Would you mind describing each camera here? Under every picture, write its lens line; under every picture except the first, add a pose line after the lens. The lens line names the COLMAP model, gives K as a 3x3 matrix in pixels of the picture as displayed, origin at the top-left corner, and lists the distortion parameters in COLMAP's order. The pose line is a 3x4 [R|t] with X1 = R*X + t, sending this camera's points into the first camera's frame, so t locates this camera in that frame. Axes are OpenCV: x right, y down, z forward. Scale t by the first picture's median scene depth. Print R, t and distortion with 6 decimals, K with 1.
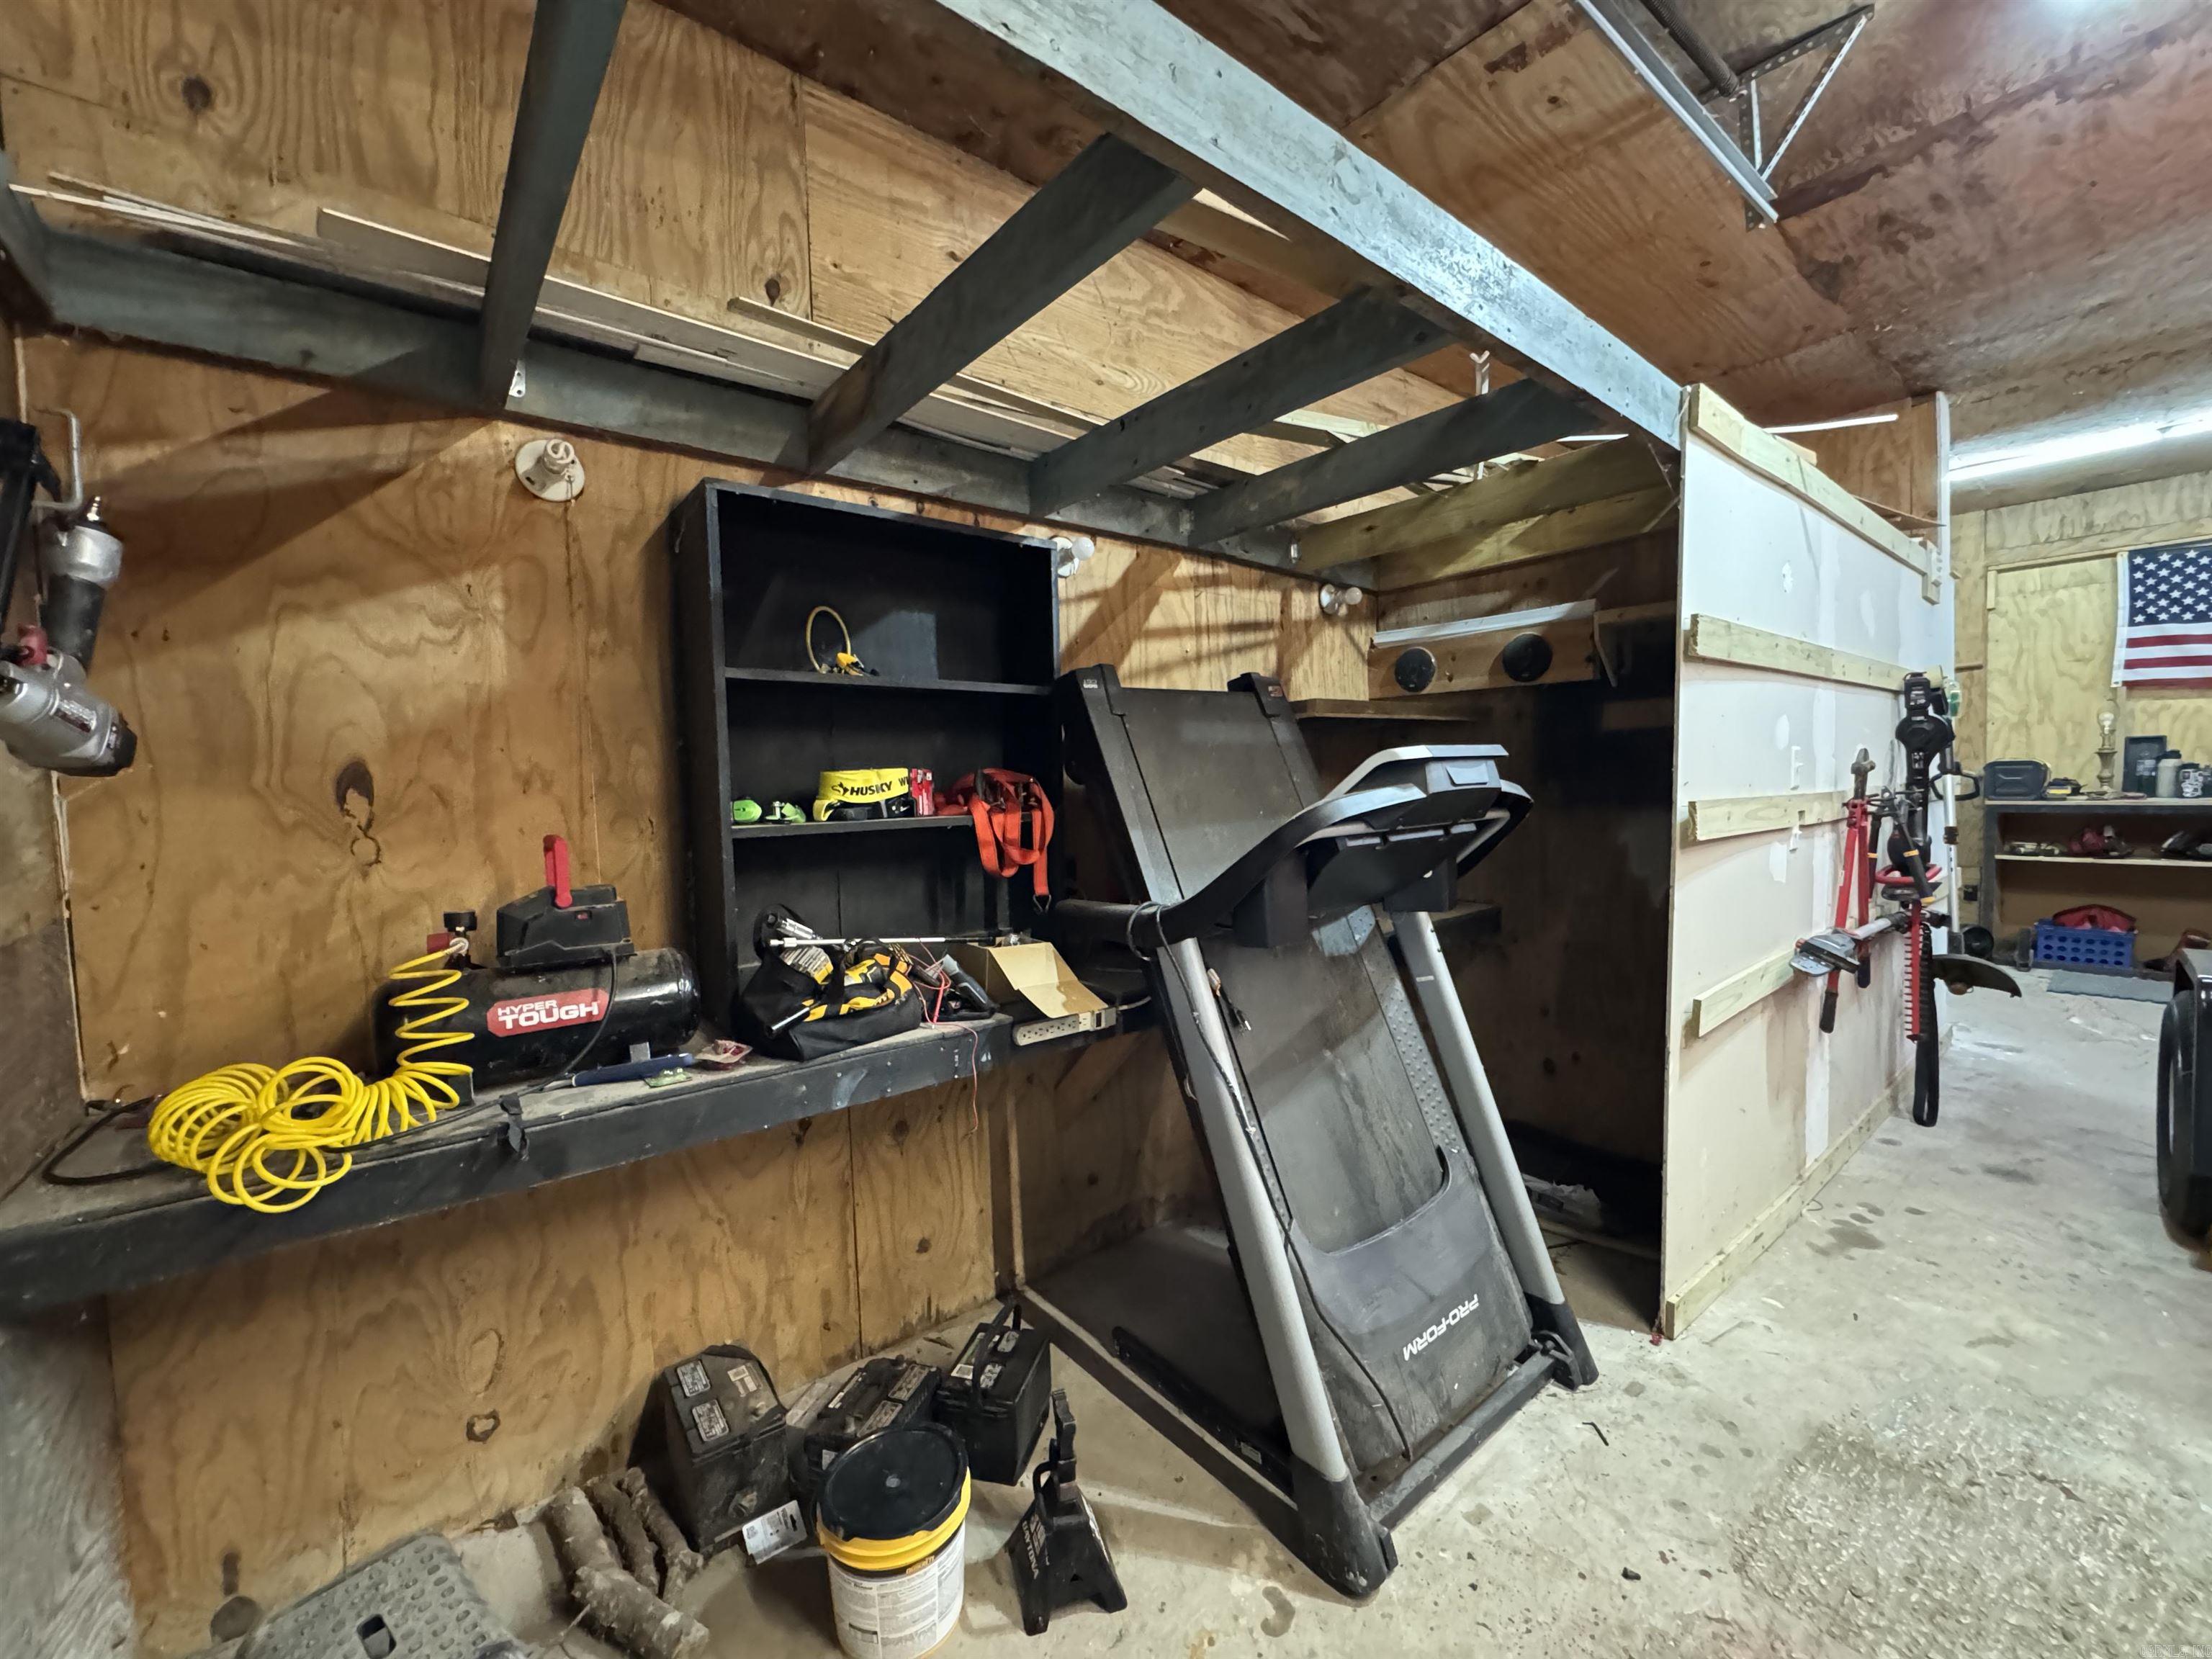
lens RADIAL K [[889.3, 0, 1110.0], [0, 889.3, 822.2], [0, 0, 1]] dist [-0.002741, -0.000034]
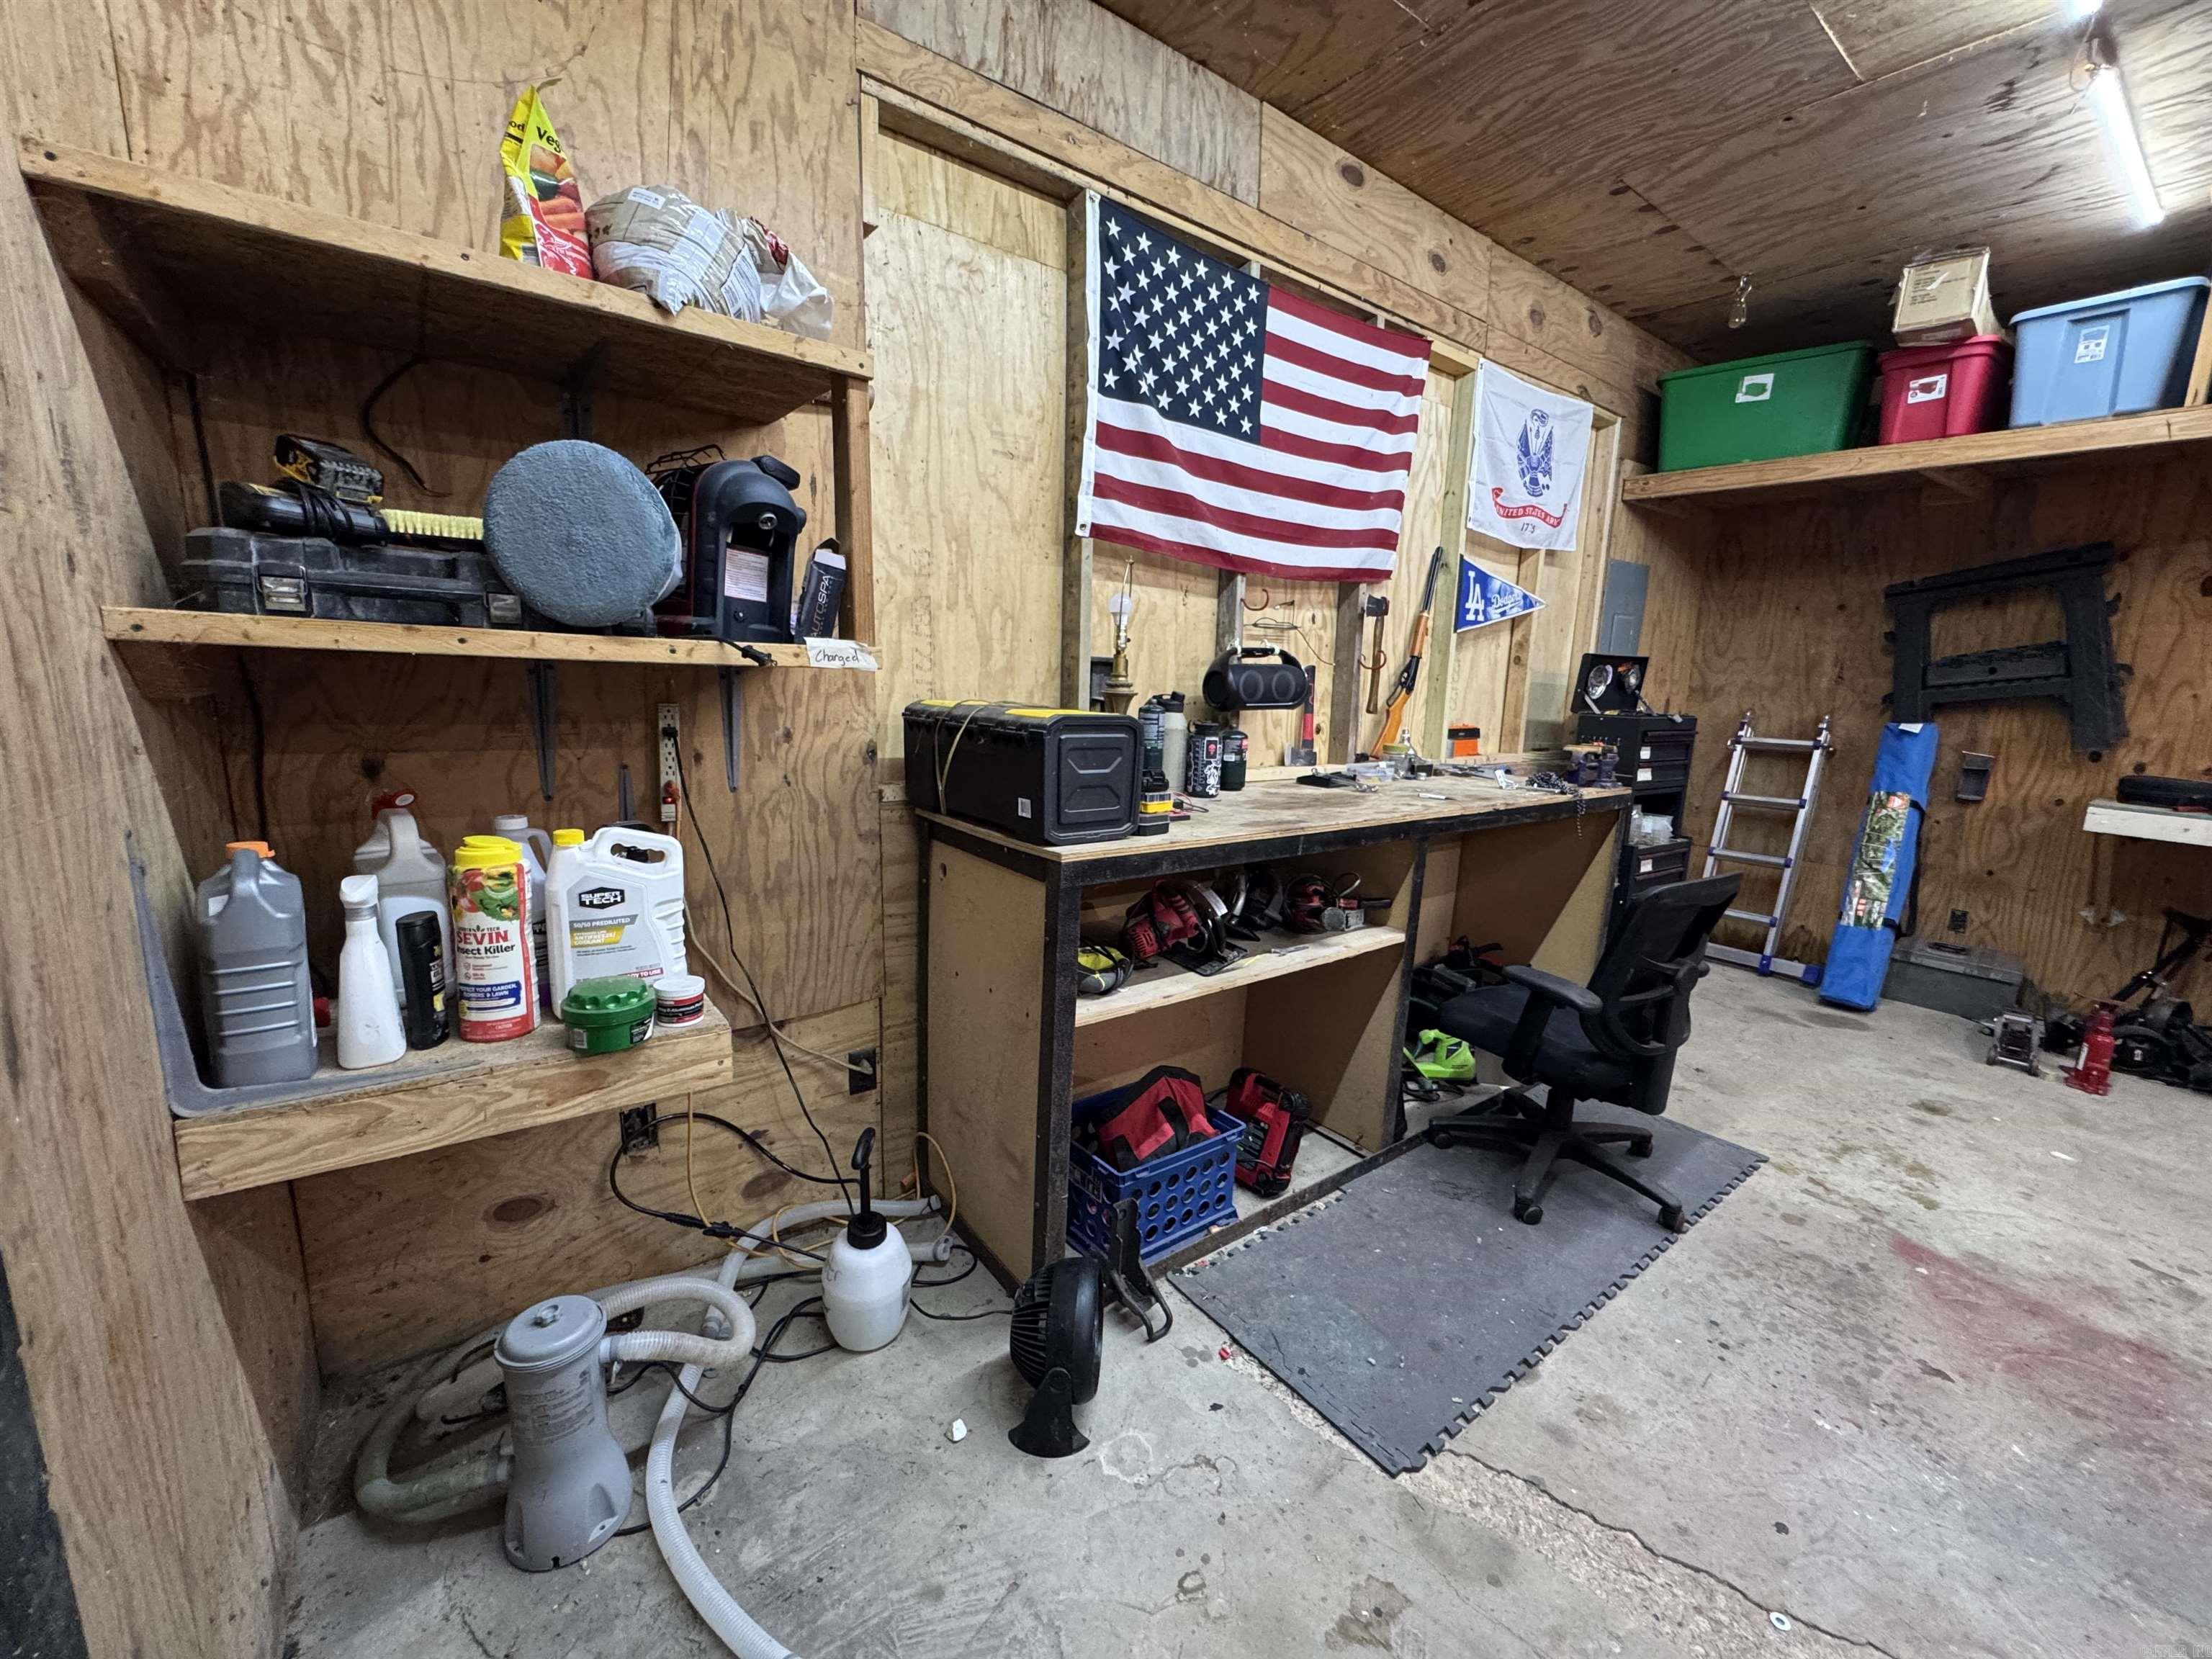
lens RADIAL K [[889.3, 0, 1109.6], [0, 889.3, 833.6], [0, 0, 1]] dist [-0.002741, -0.000034]
pose [[0.026009, -0.158804, 0.986967, 0.699206], [0.005632, 0.987309, 0.158710, -0.080202], [-0.999646, 0.001431, 0.026574, 0.986003]]
